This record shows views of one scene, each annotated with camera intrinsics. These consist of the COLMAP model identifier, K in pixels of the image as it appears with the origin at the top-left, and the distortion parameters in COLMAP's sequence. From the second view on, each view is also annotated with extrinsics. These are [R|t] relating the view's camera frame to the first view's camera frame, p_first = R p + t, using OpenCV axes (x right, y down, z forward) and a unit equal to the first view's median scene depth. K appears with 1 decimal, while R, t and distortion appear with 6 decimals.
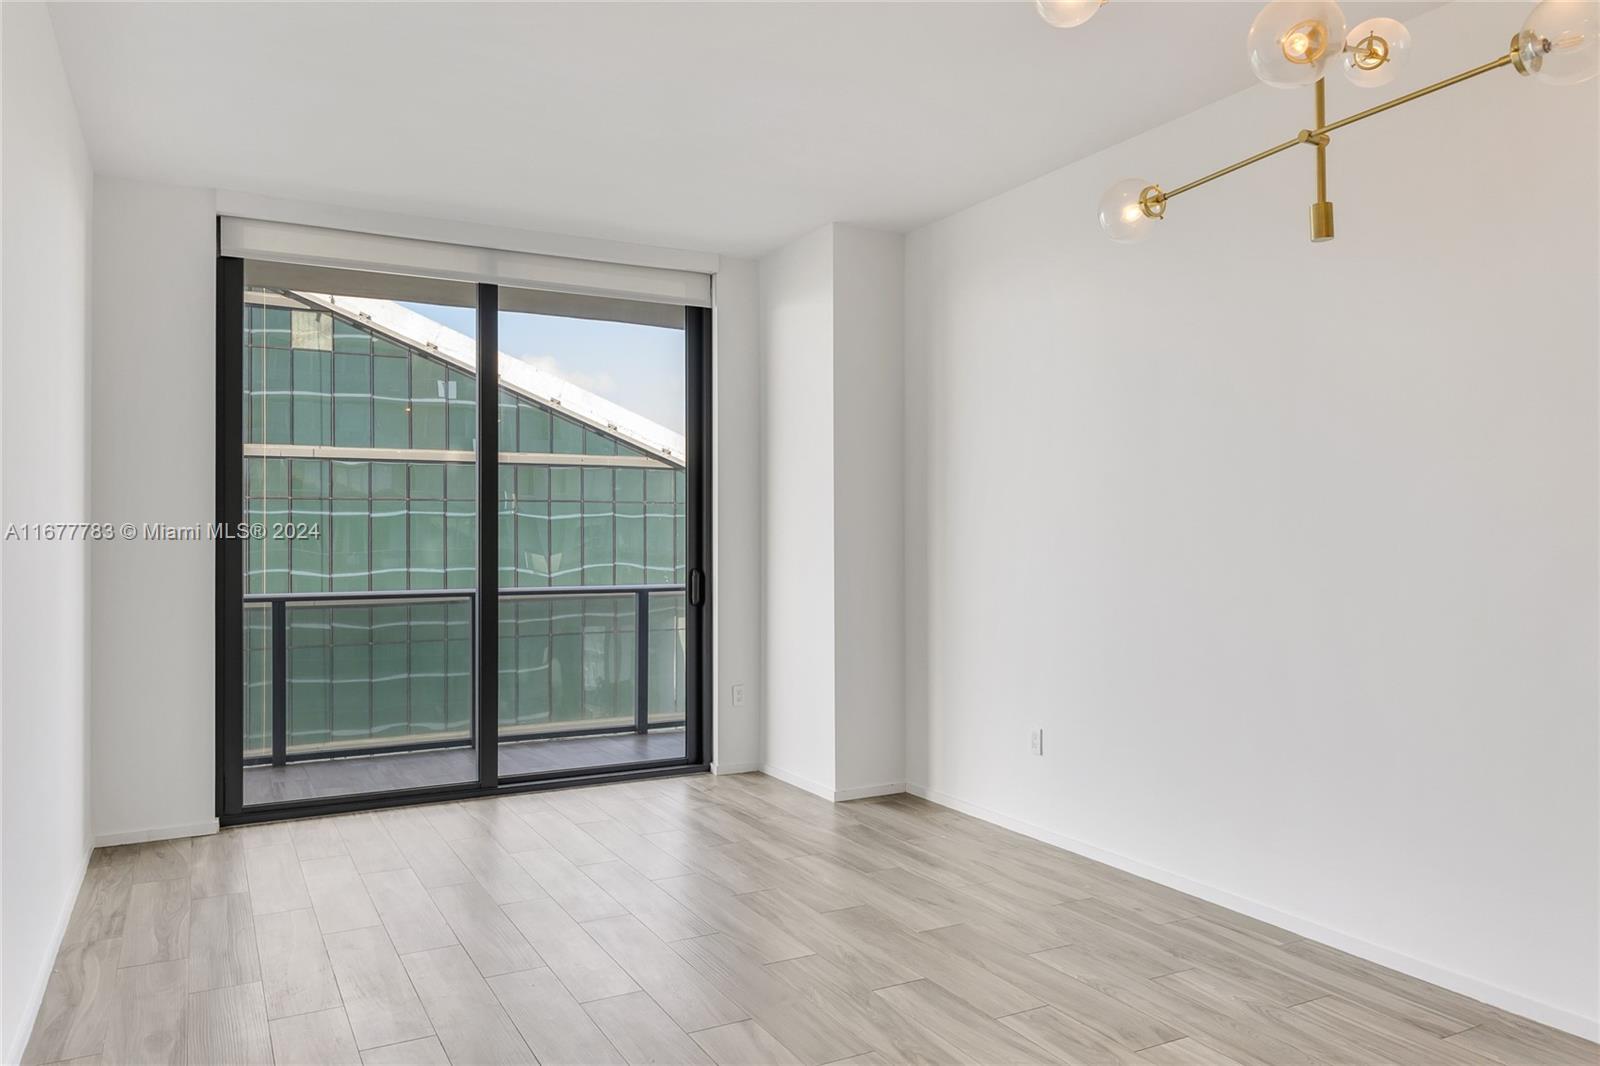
lens RADIAL K [[1068.9, 0, 764.4], [0, 1068.9, 533.1], [0, 0, 1]] dist [-0.033128, -0.000044]
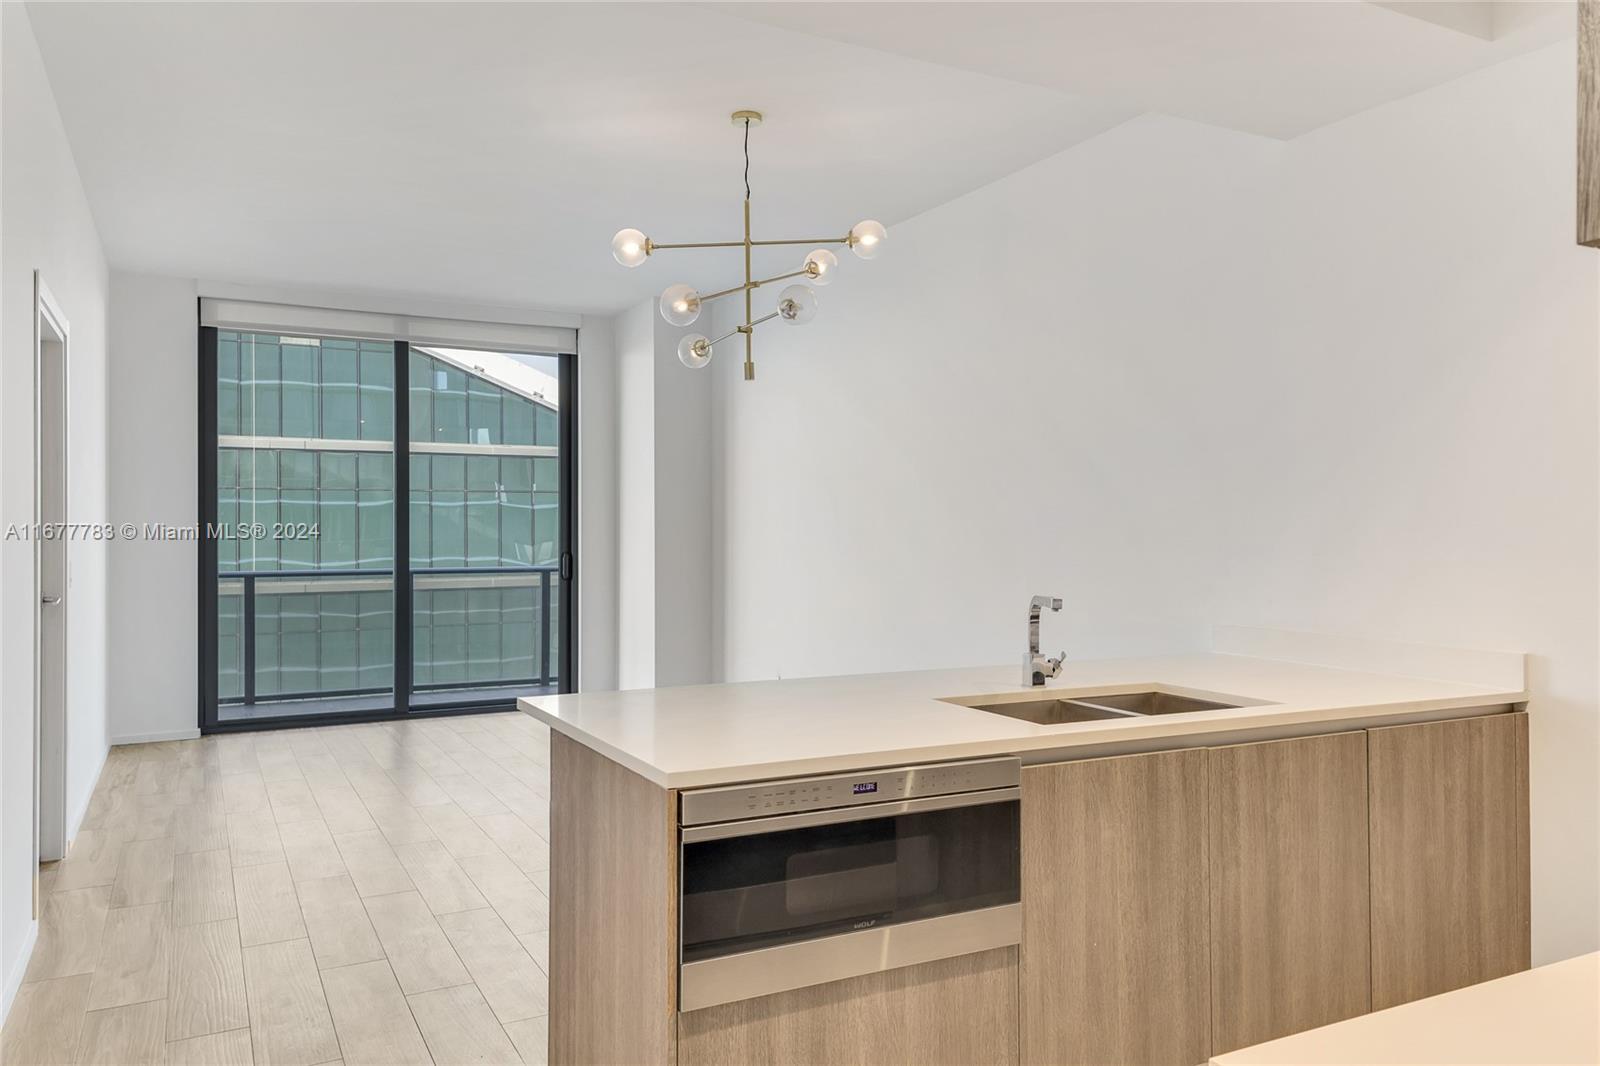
lens RADIAL K [[1172.5, 0, 816.9], [0, 1172.5, 531.1], [0, 0, 1]] dist [0.012984, -0.037632]
pose [[0.999996, 0.002236, -0.001449, 0.298431], [-0.002223, 0.999961, 0.008603, -0.007035], [0.001469, -0.008600, 0.999962, -0.543801]]
